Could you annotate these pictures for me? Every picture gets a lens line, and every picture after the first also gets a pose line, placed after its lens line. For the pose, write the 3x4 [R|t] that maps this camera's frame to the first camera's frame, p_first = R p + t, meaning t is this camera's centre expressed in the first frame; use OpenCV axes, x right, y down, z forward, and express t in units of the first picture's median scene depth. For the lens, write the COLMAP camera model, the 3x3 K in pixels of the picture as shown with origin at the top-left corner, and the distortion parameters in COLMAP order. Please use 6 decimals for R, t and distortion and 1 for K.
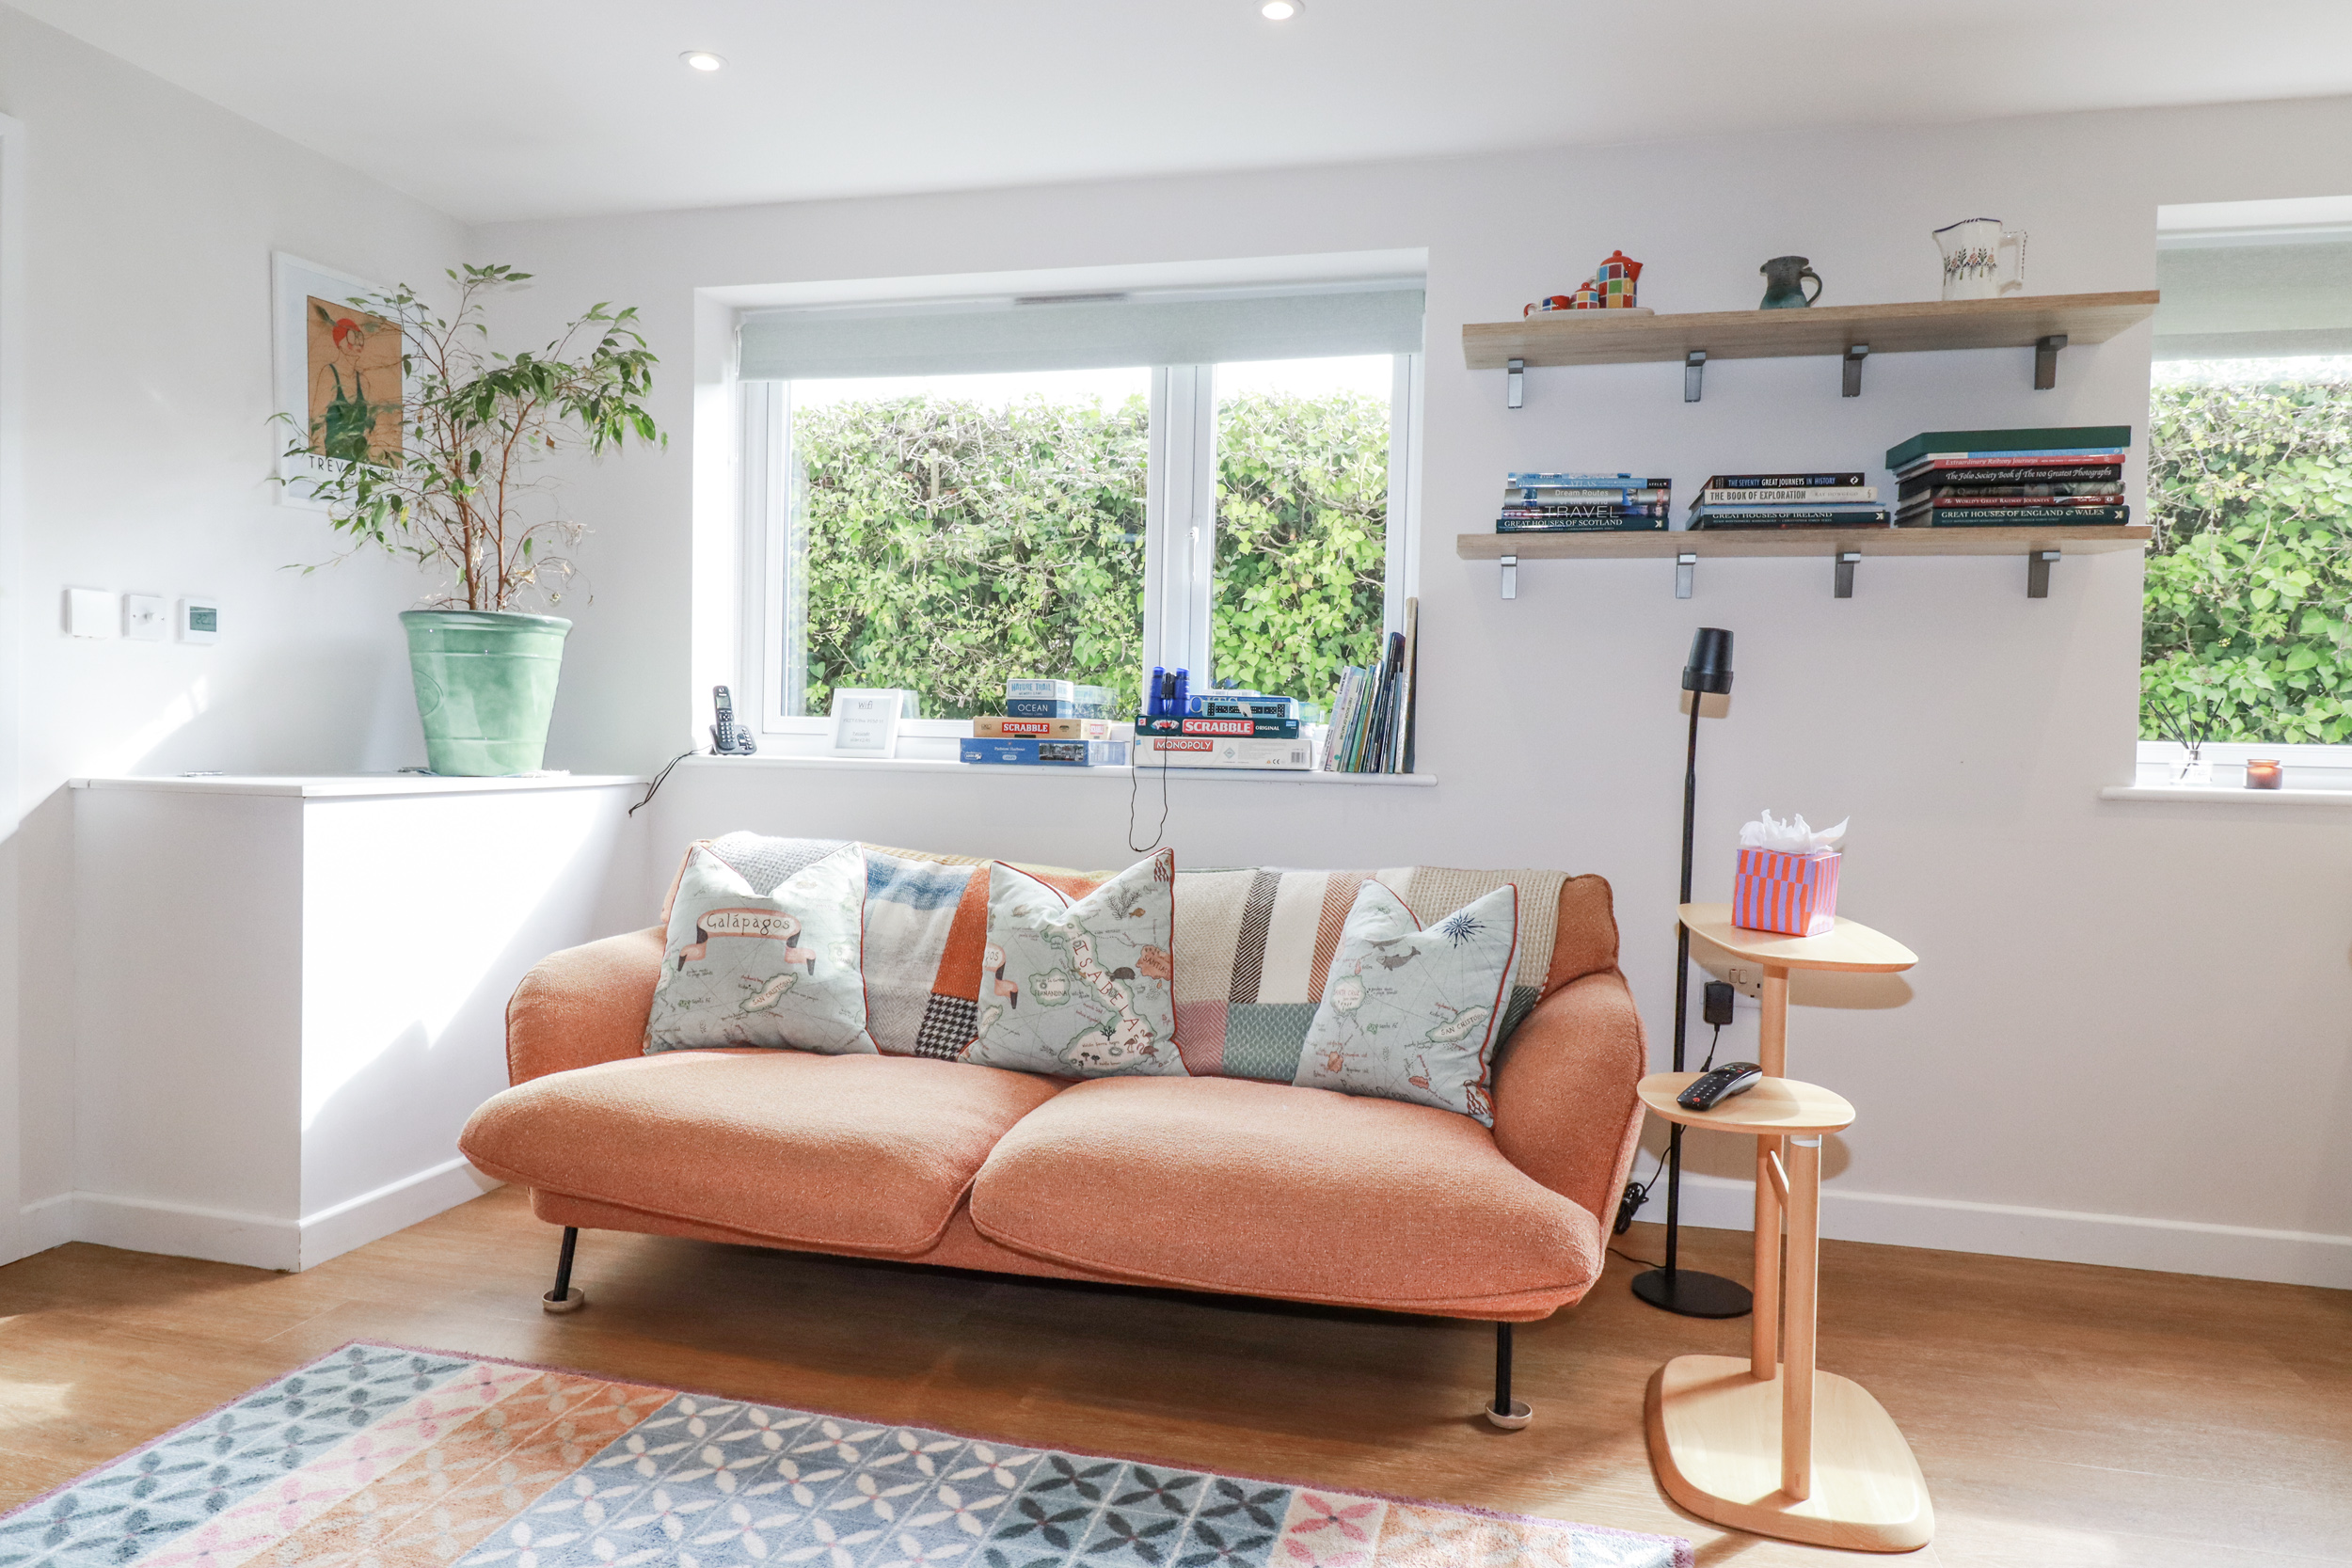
lens RADIAL K [[1431.6, 0, 1175.6], [0, 1431.6, 779.0], [0, 0, 1]] dist [0.007924, -0.014053]
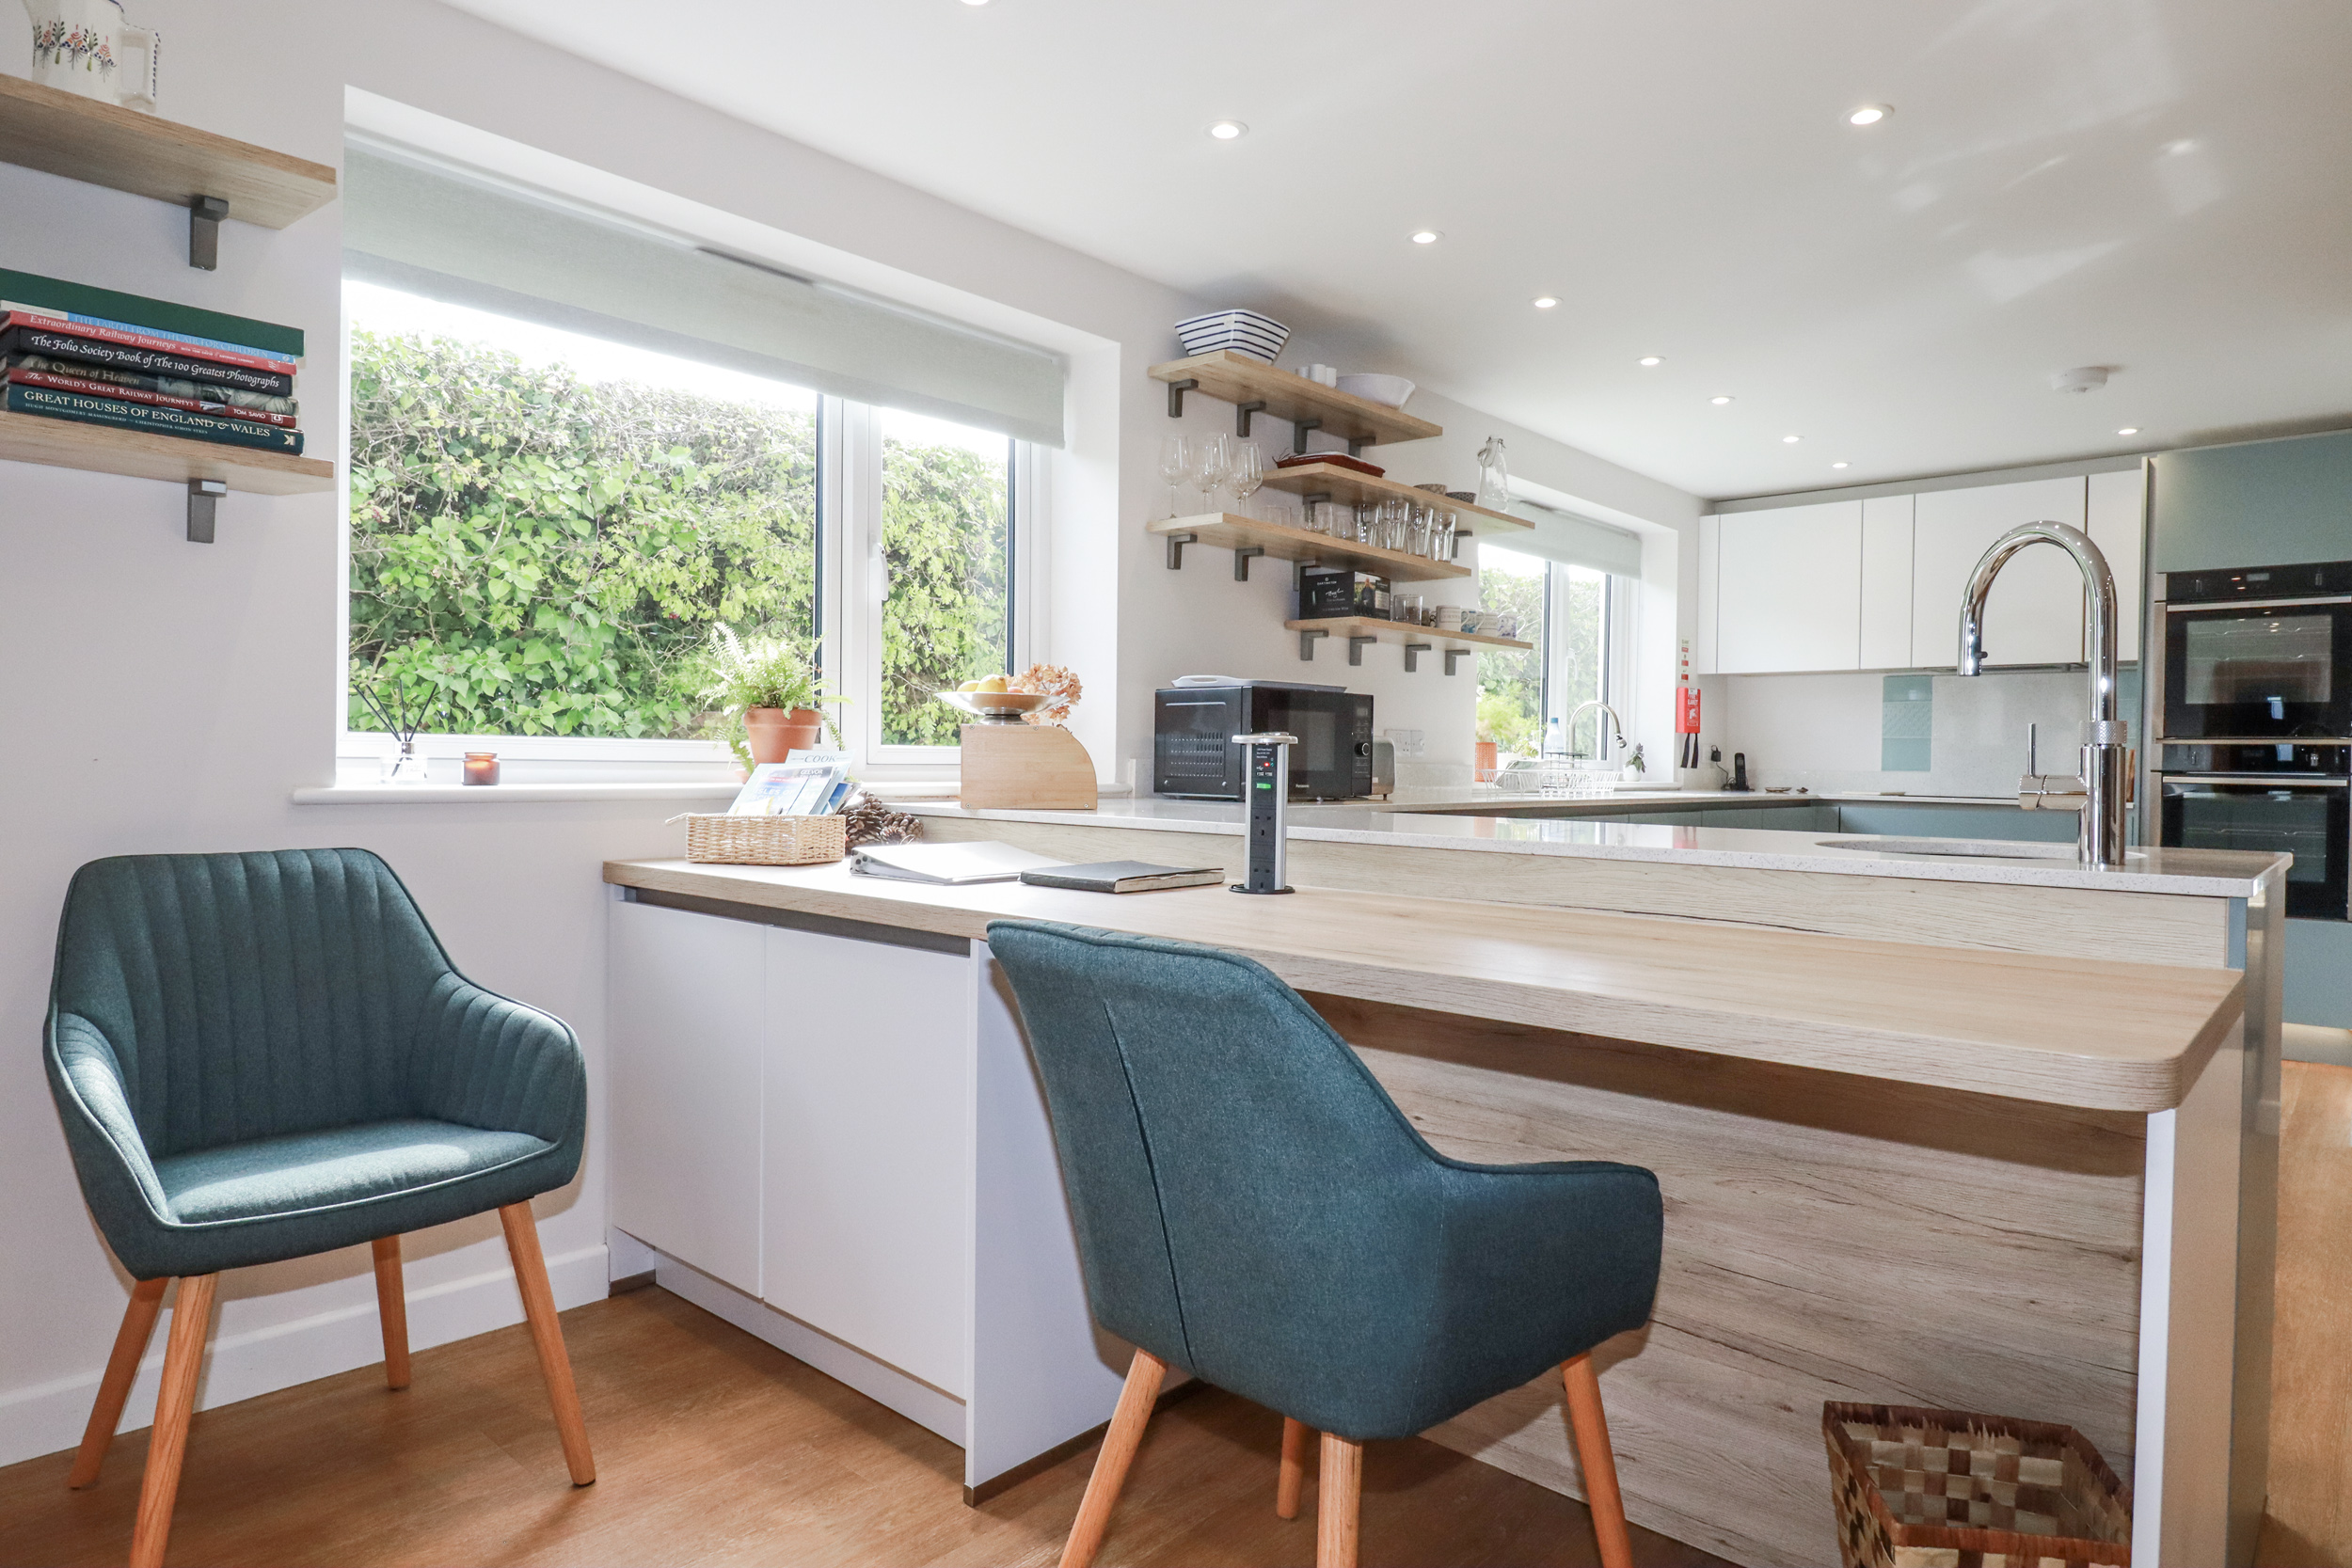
lens RADIAL K [[1374.8, 0, 1176.0], [0, 1374.8, 784.0], [0, 0, 1]] dist [0.000638, -0.012977]
pose [[0.470598, -0.028276, 0.881894, 0.204808], [0.018609, 0.999582, 0.022119, -0.005109], [-0.882151, 0.006002, 0.470928, 0.207595]]
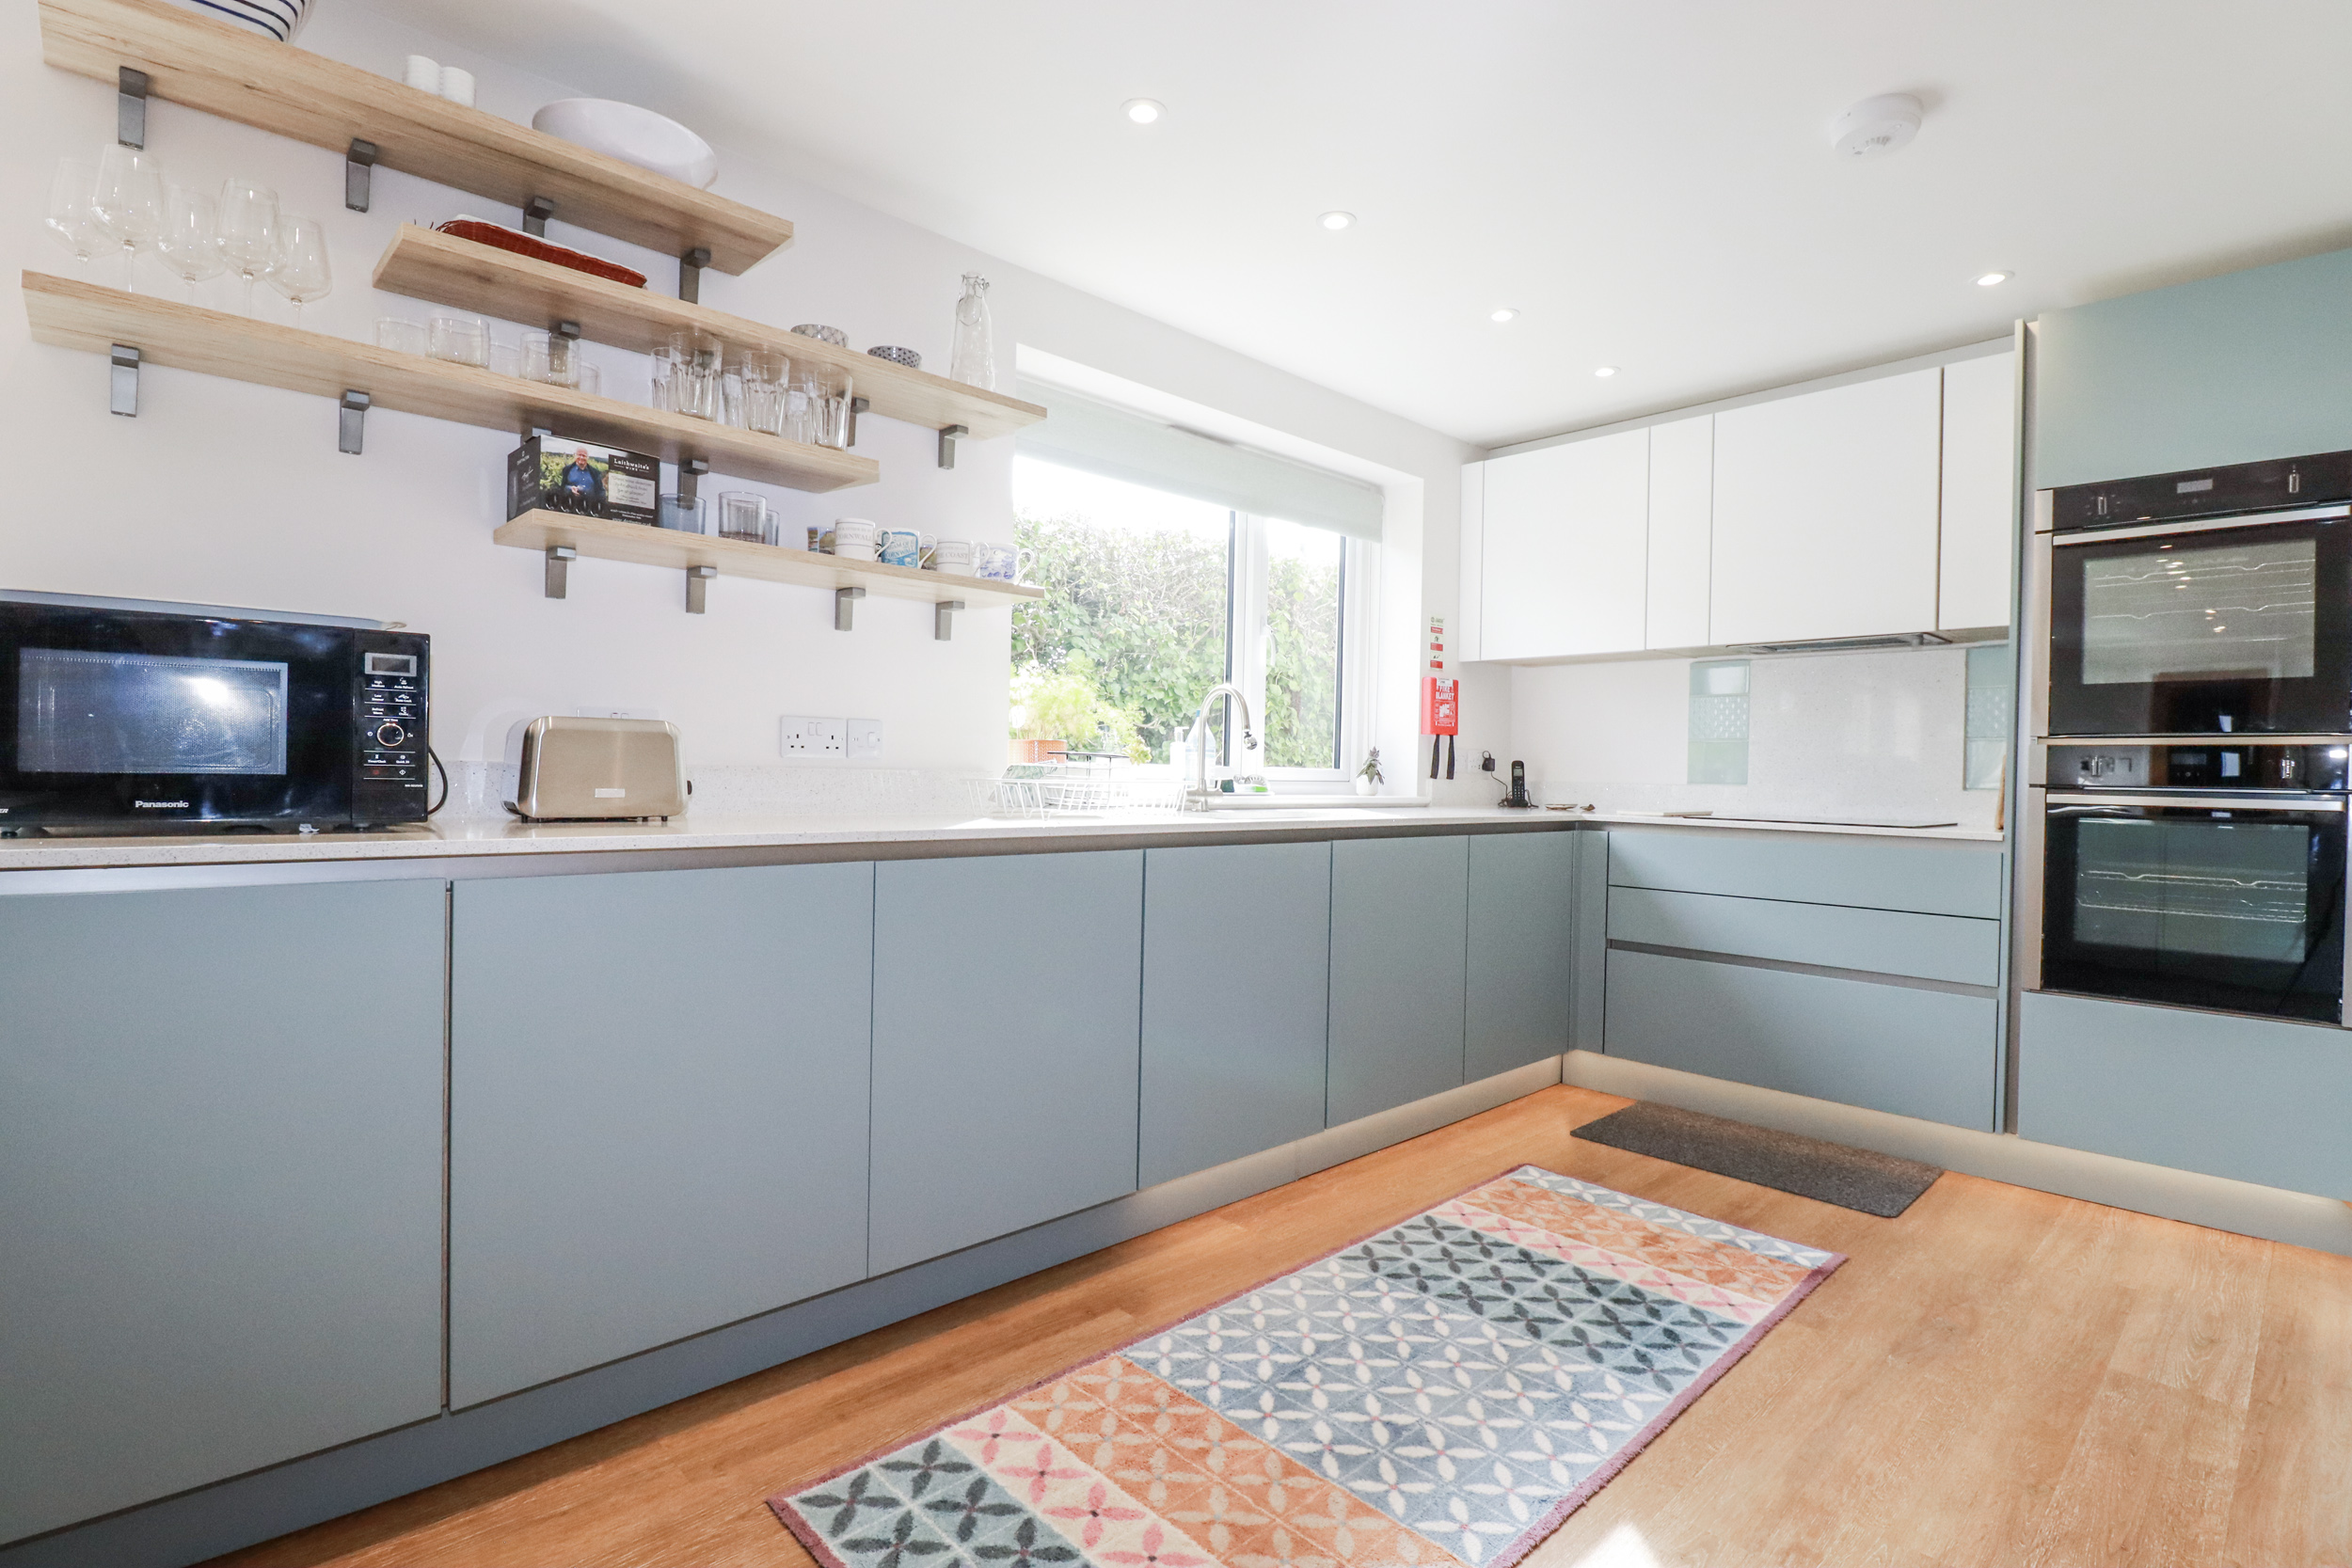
lens RADIAL K [[1131.1, 0, 1180.4], [0, 1131.1, 786.0], [0, 0, 1]] dist [0.000243, -0.015093]
pose [[0.531356, -0.020326, 0.846905, 1.172967], [0.014218, 0.999785, 0.015075, 0.016727], [-0.847029, 0.004031, 0.531531, 0.029415]]
